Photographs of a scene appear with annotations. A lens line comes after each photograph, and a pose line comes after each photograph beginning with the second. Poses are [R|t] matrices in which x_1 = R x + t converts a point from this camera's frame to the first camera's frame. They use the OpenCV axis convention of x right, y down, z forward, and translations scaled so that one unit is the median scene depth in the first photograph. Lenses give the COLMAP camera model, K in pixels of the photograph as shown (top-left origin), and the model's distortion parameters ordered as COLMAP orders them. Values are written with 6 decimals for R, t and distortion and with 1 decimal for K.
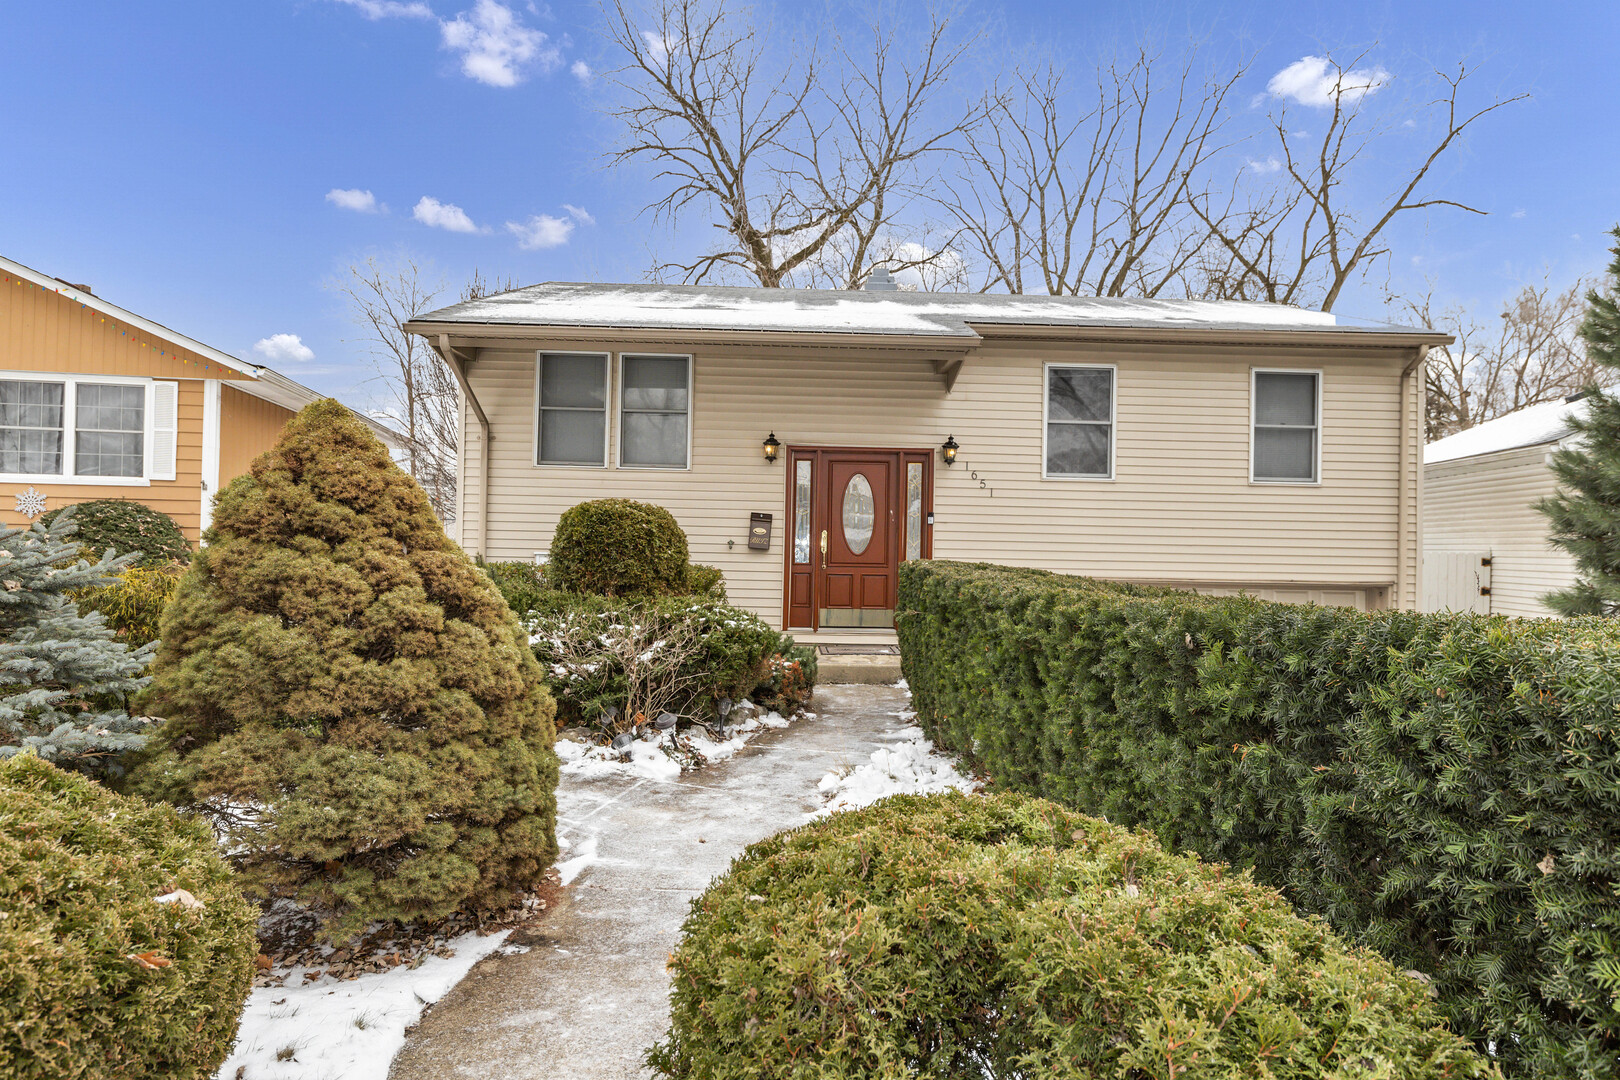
lens RADIAL K [[1016.9, 0, 808.7], [0, 1016.9, 542.5], [0, 0, 1]] dist [-0.000697, -0.000417]
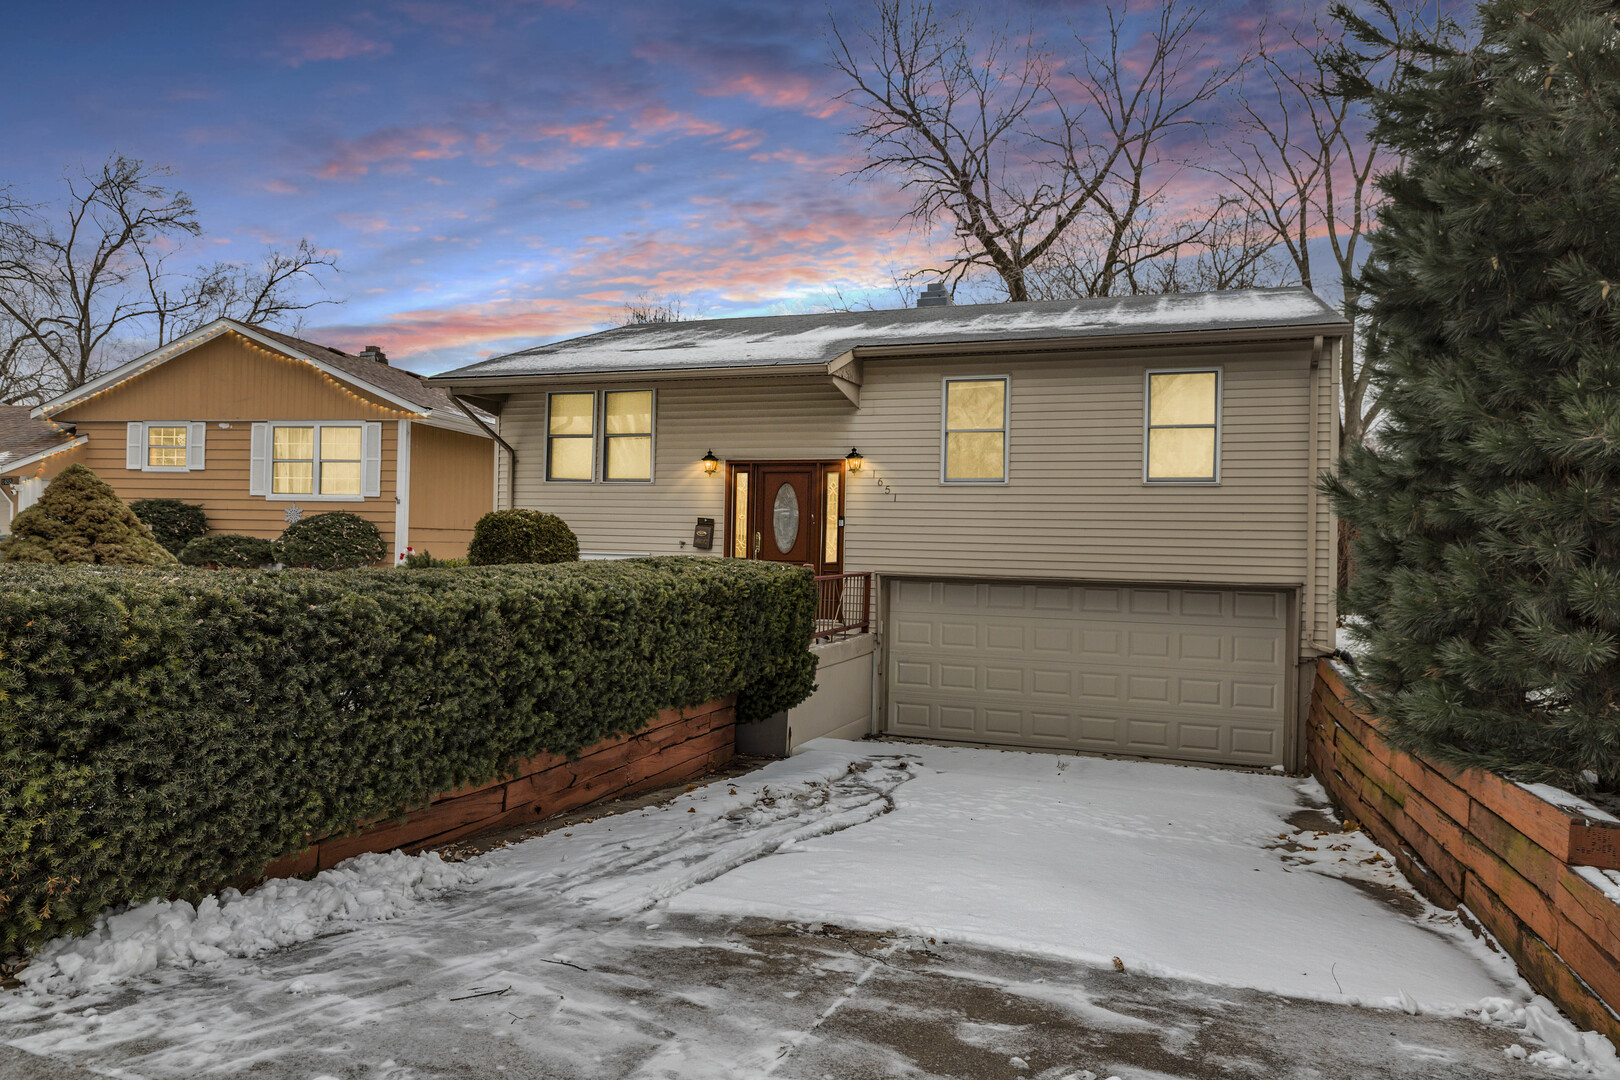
lens RADIAL K [[1079.1, 0, 808.1], [0, 1079.1, 545.2], [0, 0, 1]] dist [-0.006733, -0.000877]
pose [[0.929167, 0.000053, -0.369660, 0.524853], [-0.000519, 0.999999, -0.001163, 0.004121], [0.369660, 0.001272, 0.929166, -0.123017]]
